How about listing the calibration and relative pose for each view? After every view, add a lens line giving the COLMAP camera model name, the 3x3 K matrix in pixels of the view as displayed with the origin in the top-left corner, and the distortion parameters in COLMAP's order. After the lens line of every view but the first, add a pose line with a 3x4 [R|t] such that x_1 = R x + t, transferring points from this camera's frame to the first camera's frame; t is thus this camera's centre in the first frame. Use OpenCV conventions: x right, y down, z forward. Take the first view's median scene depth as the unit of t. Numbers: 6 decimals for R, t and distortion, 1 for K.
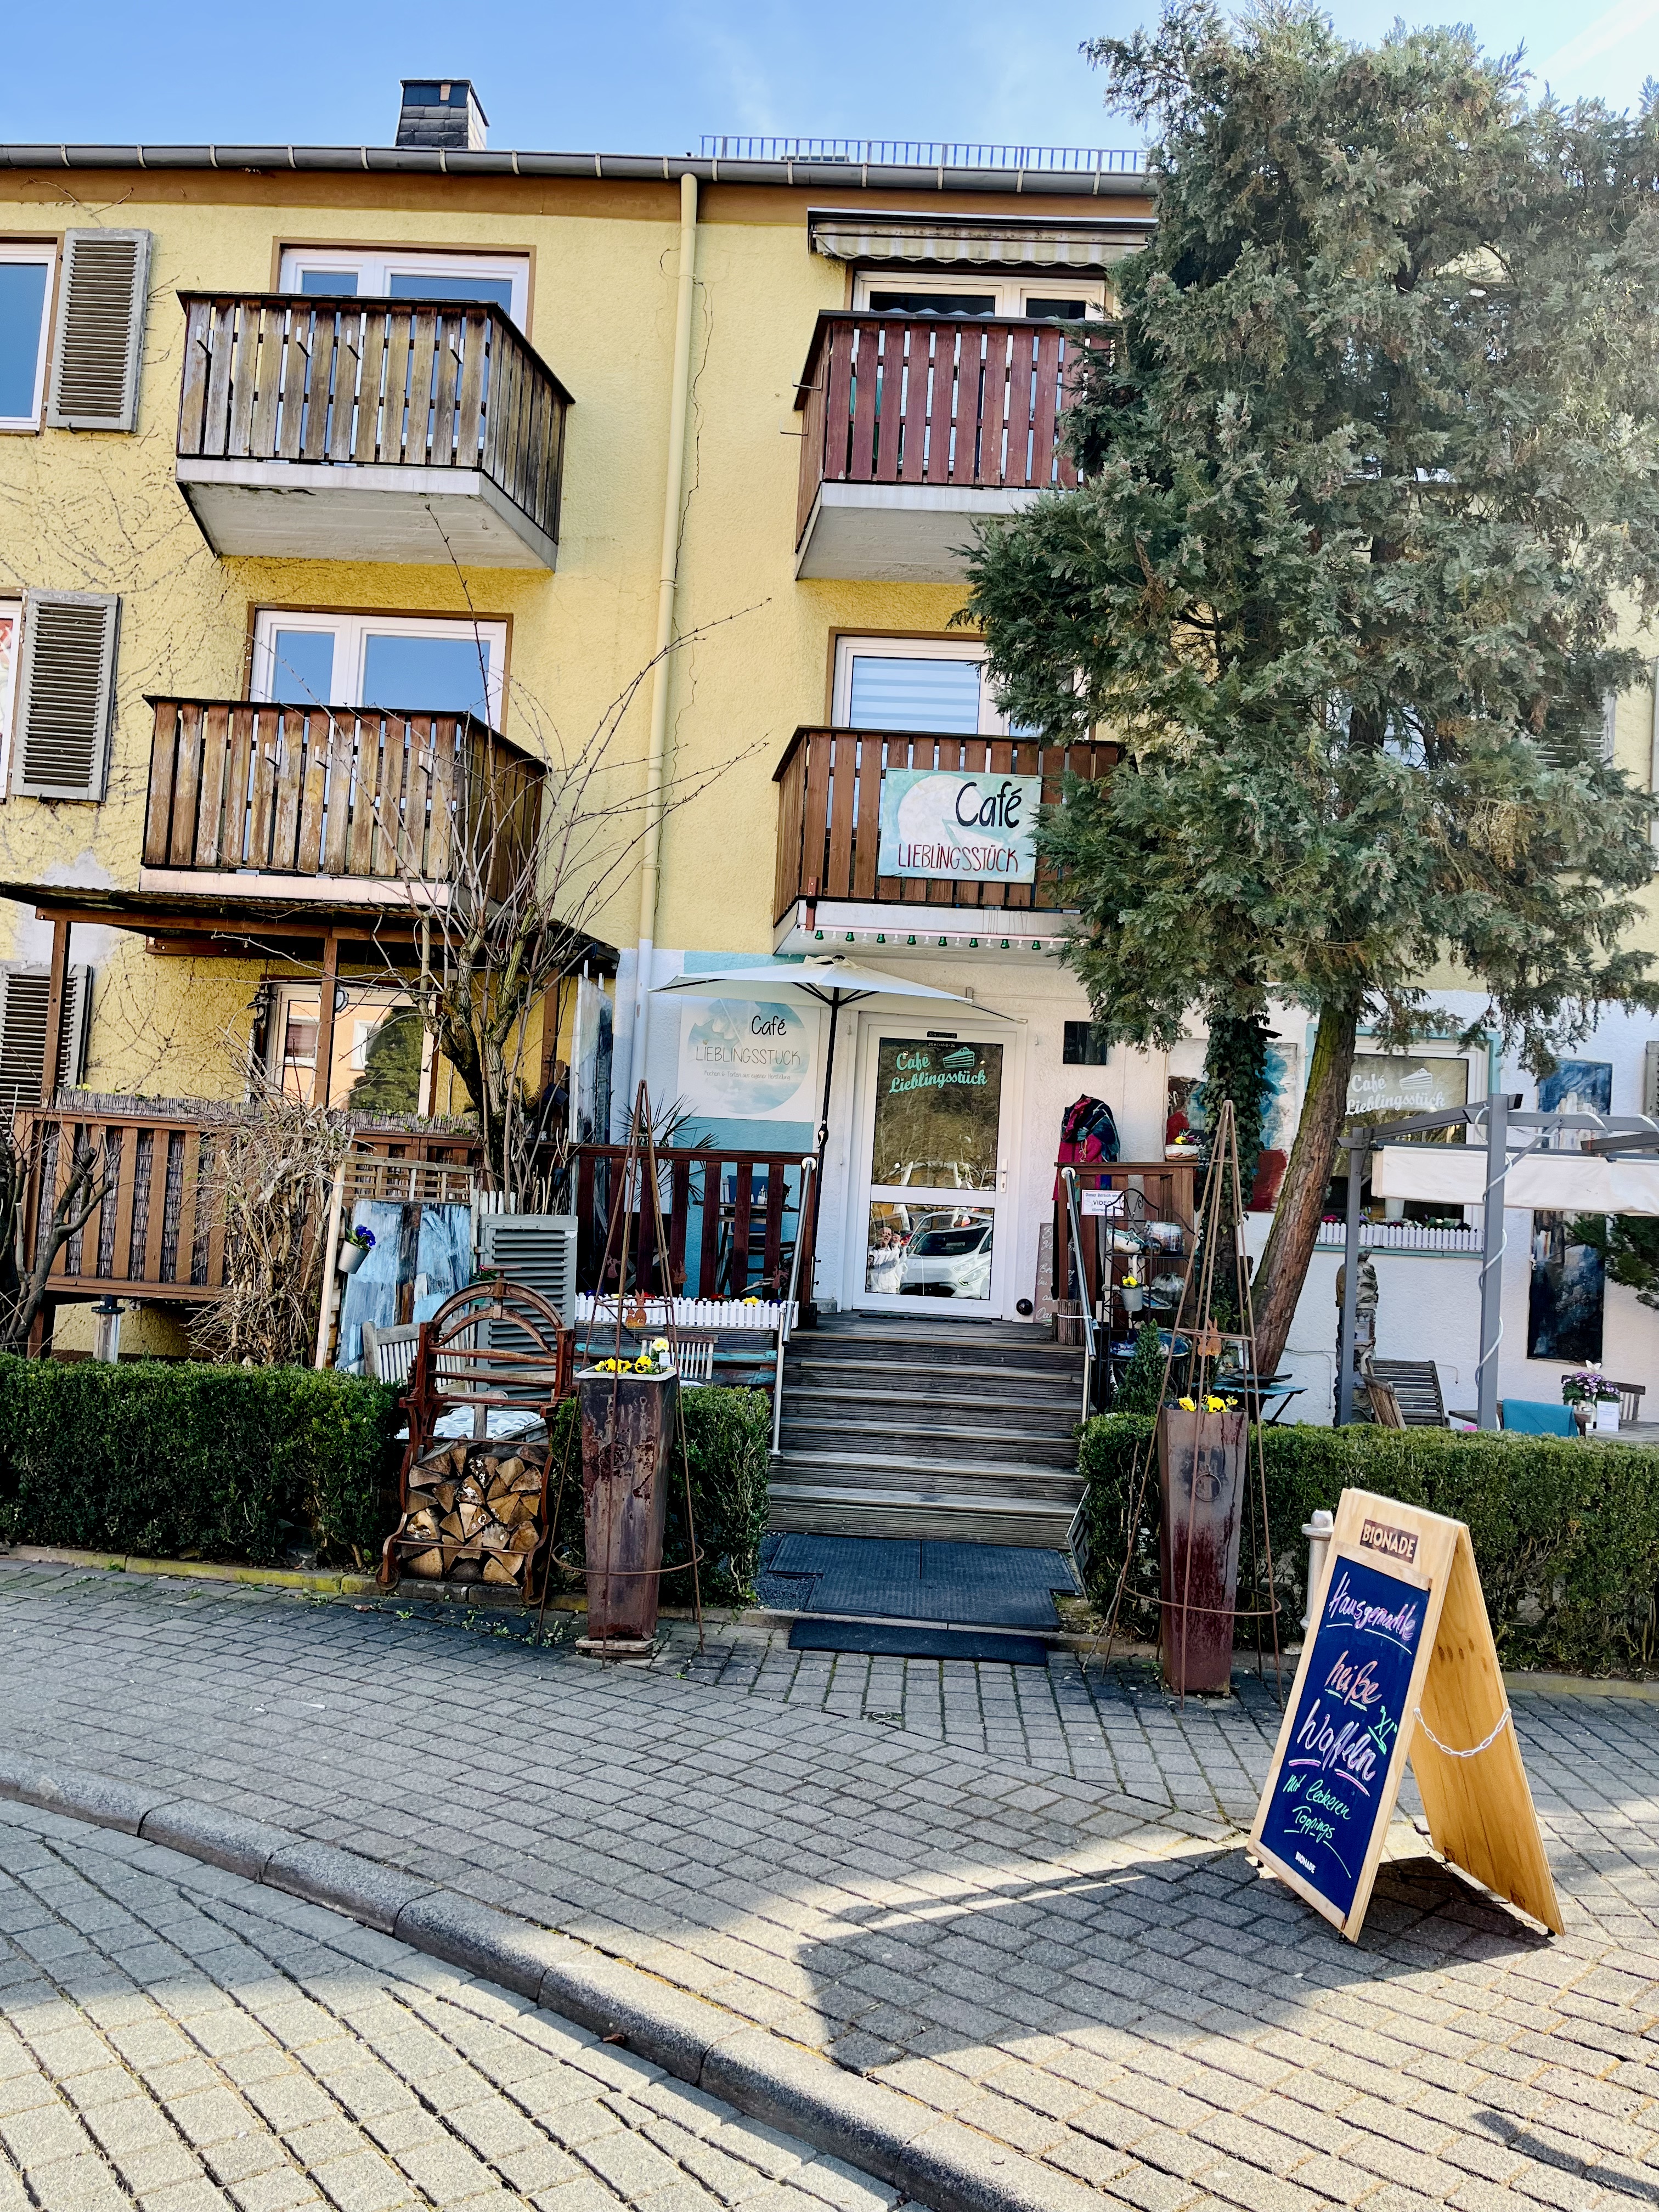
lens RADIAL K [[1680.3, 0, 828.8], [0, 1680.3, 1101.1], [0, 0, 1]] dist [0.040226, -0.003432]
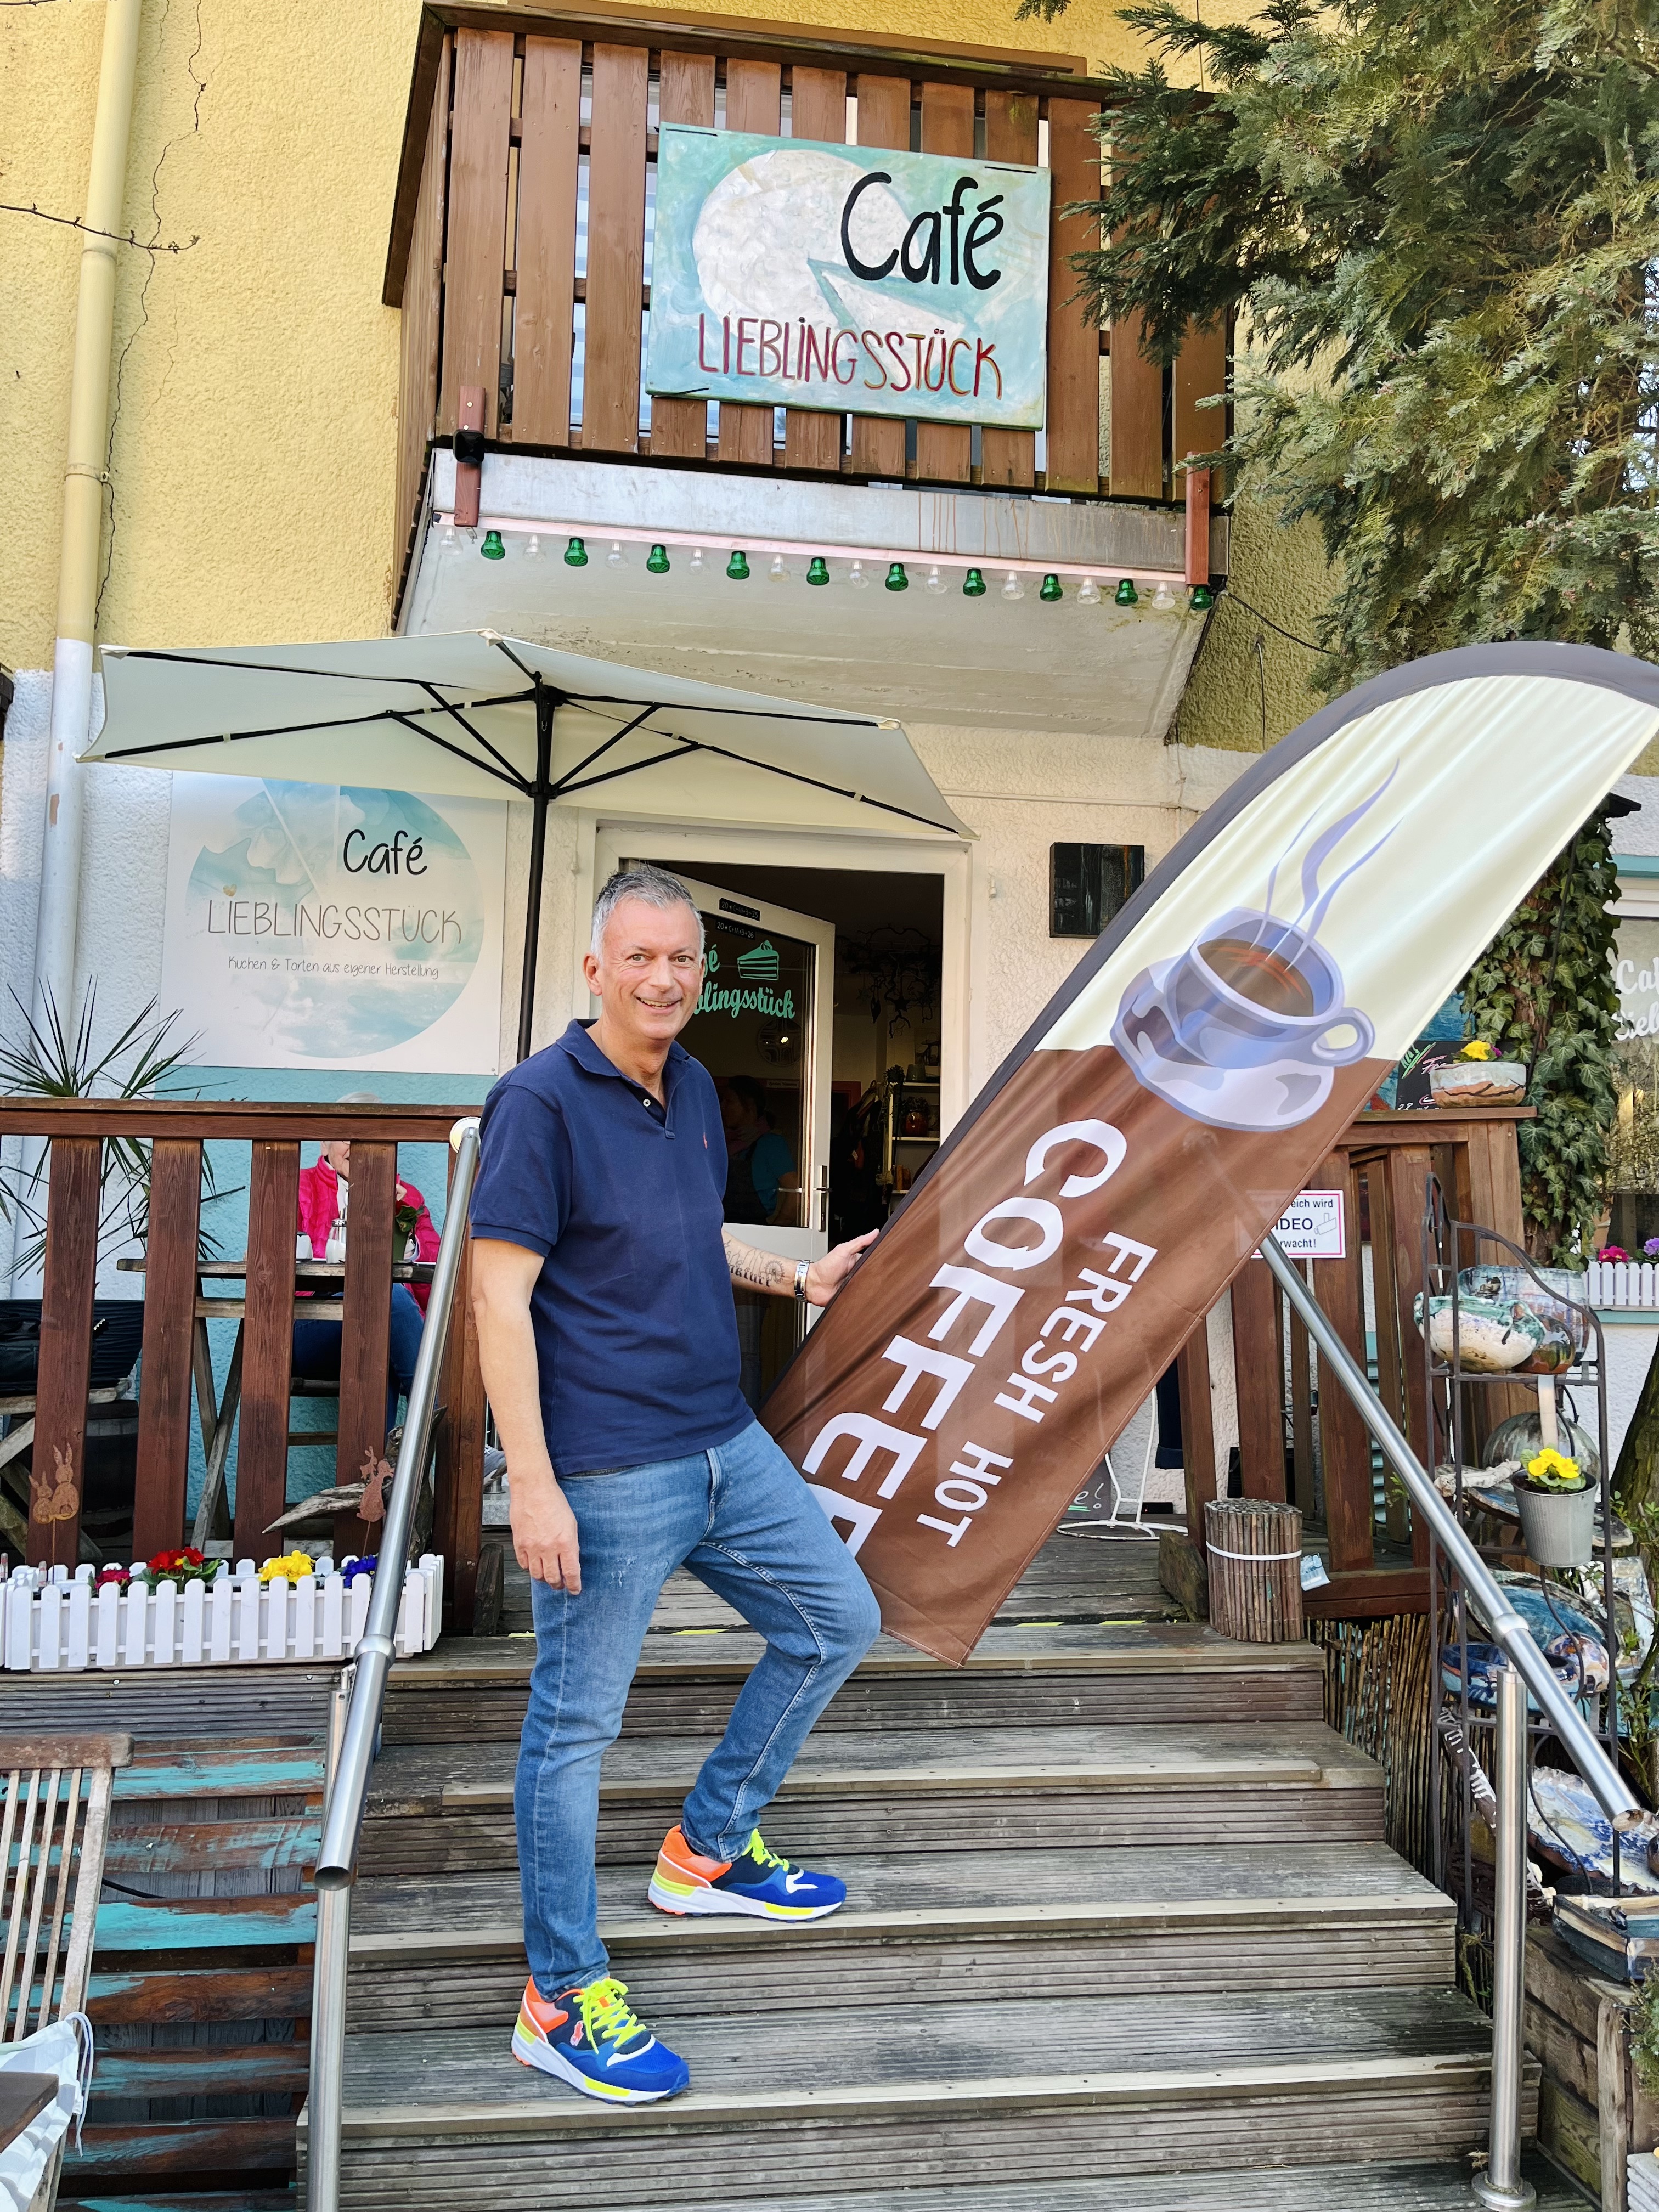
lens RADIAL K [[1680.3, 0, 846.5], [0, 1680.3, 1111.4], [0, 0, 1]] dist [0.040226, -0.003432]
pose [[0.982731, -0.018714, 0.184091, 0.000053], [0.024558, 0.999262, -0.029519, 0.042028], [-0.183403, 0.033531, 0.982466, 0.619702]]
